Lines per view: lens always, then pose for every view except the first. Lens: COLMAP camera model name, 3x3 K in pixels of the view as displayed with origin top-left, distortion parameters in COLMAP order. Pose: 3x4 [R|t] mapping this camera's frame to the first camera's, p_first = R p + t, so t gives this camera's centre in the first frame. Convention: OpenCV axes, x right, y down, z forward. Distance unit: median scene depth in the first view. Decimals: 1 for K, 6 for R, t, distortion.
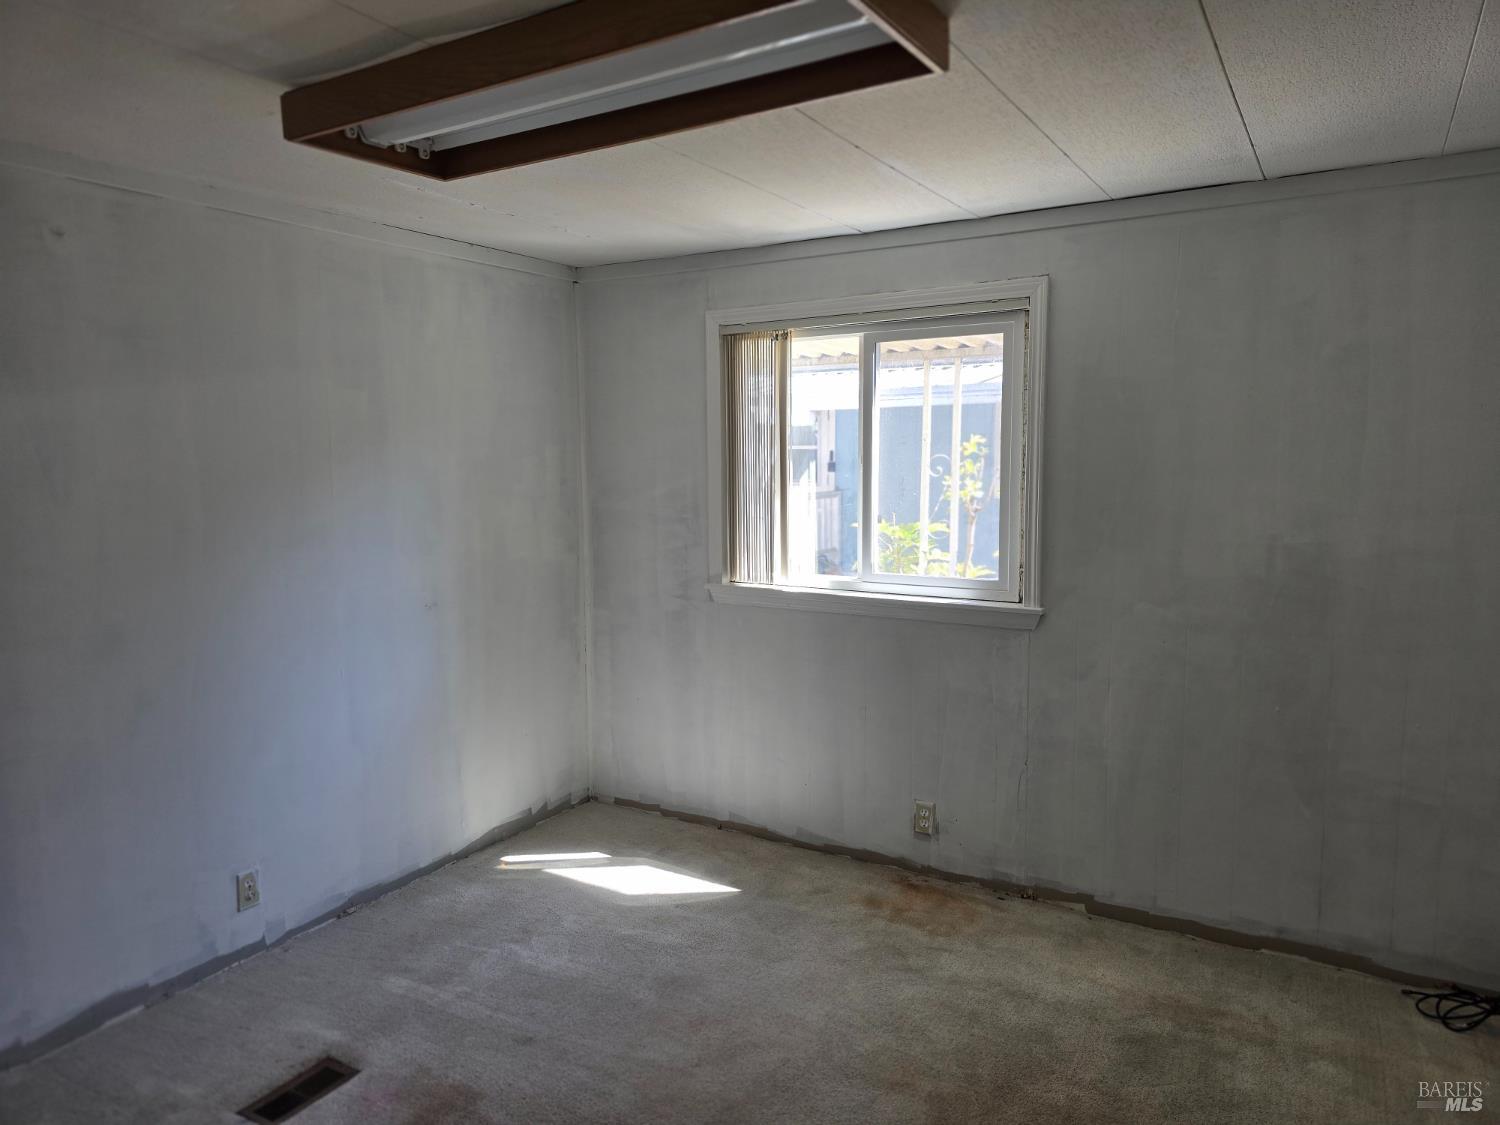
lens RADIAL K [[1005.4, 0, 734.7], [0, 1005.4, 564.5], [0, 0, 1]] dist [0.067767, -0.058549]
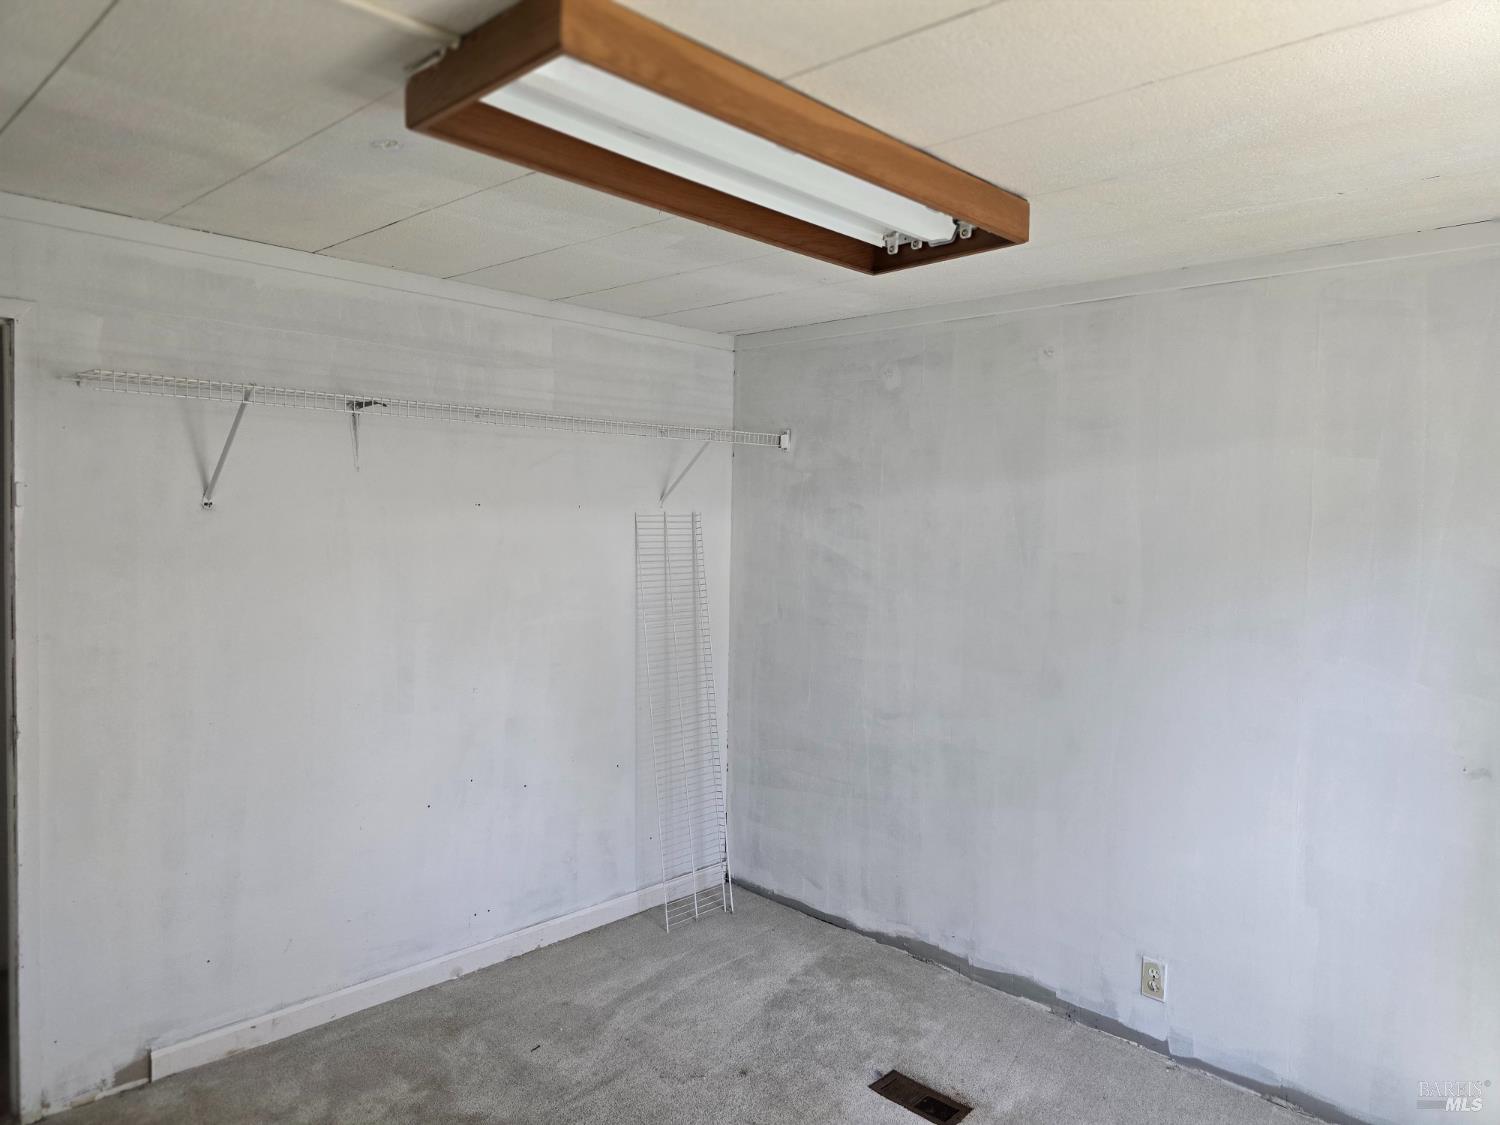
lens RADIAL K [[1005.4, 0, 734.7], [0, 1005.4, 564.5], [0, 0, 1]] dist [0.067767, -0.058549]
pose [[-0.223640, 0.056277, -0.973046, 0.553577], [-0.138582, 0.986353, 0.088898, -0.104710], [0.964770, 0.154727, -0.212789, 0.791671]]
